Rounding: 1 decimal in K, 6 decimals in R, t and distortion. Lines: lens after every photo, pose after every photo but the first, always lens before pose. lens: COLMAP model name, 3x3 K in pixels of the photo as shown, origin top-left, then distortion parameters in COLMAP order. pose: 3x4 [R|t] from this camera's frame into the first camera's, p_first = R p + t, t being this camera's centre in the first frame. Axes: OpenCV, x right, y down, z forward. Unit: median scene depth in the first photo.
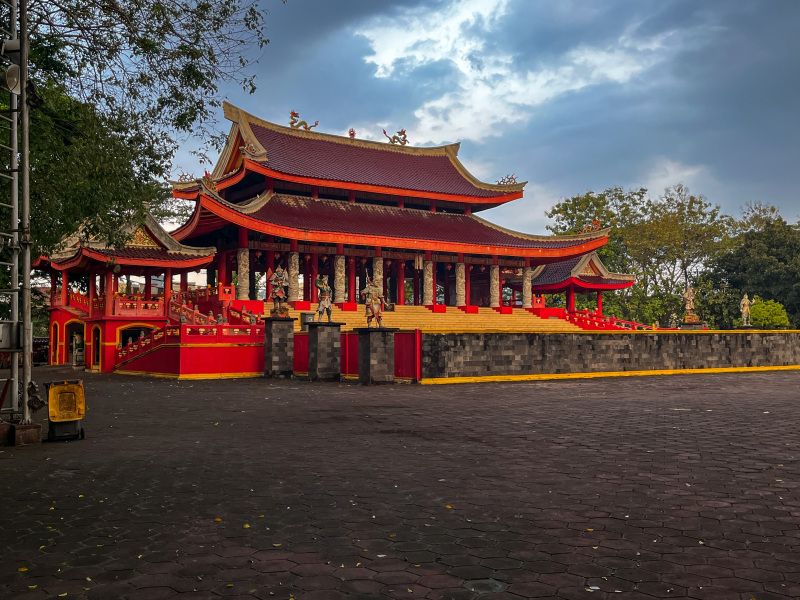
lens RADIAL K [[772.1, 0, 399.2], [0, 772.1, 298.9], [0, 0, 1]] dist [0.132447, 0.000000]
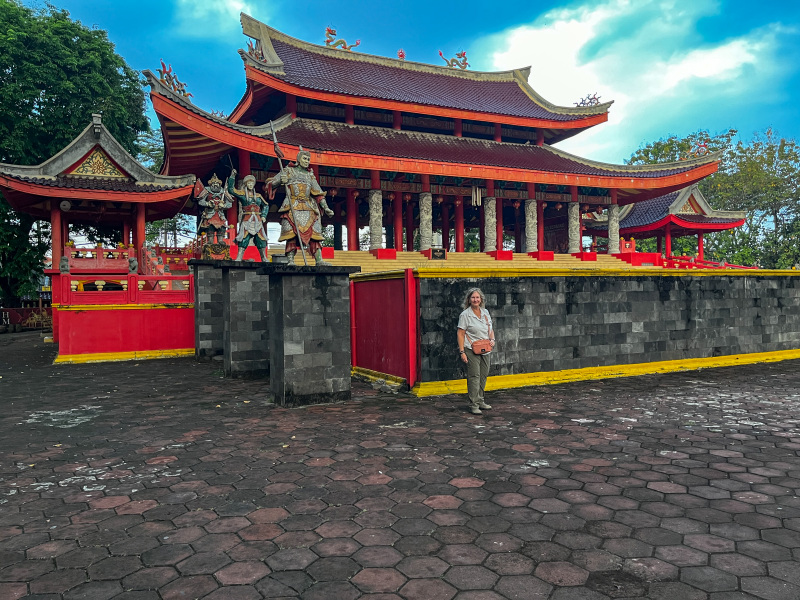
lens RADIAL K [[617.5, 0, 401.2], [0, 617.5, 301.8], [0, 0, 1]] dist [0.028461, -0.001215]
pose [[0.989991, -0.013899, -0.140445, 0.036778], [0.022762, 0.997835, 0.061696, 0.019618], [0.139283, -0.064275, 0.988164, 0.356683]]
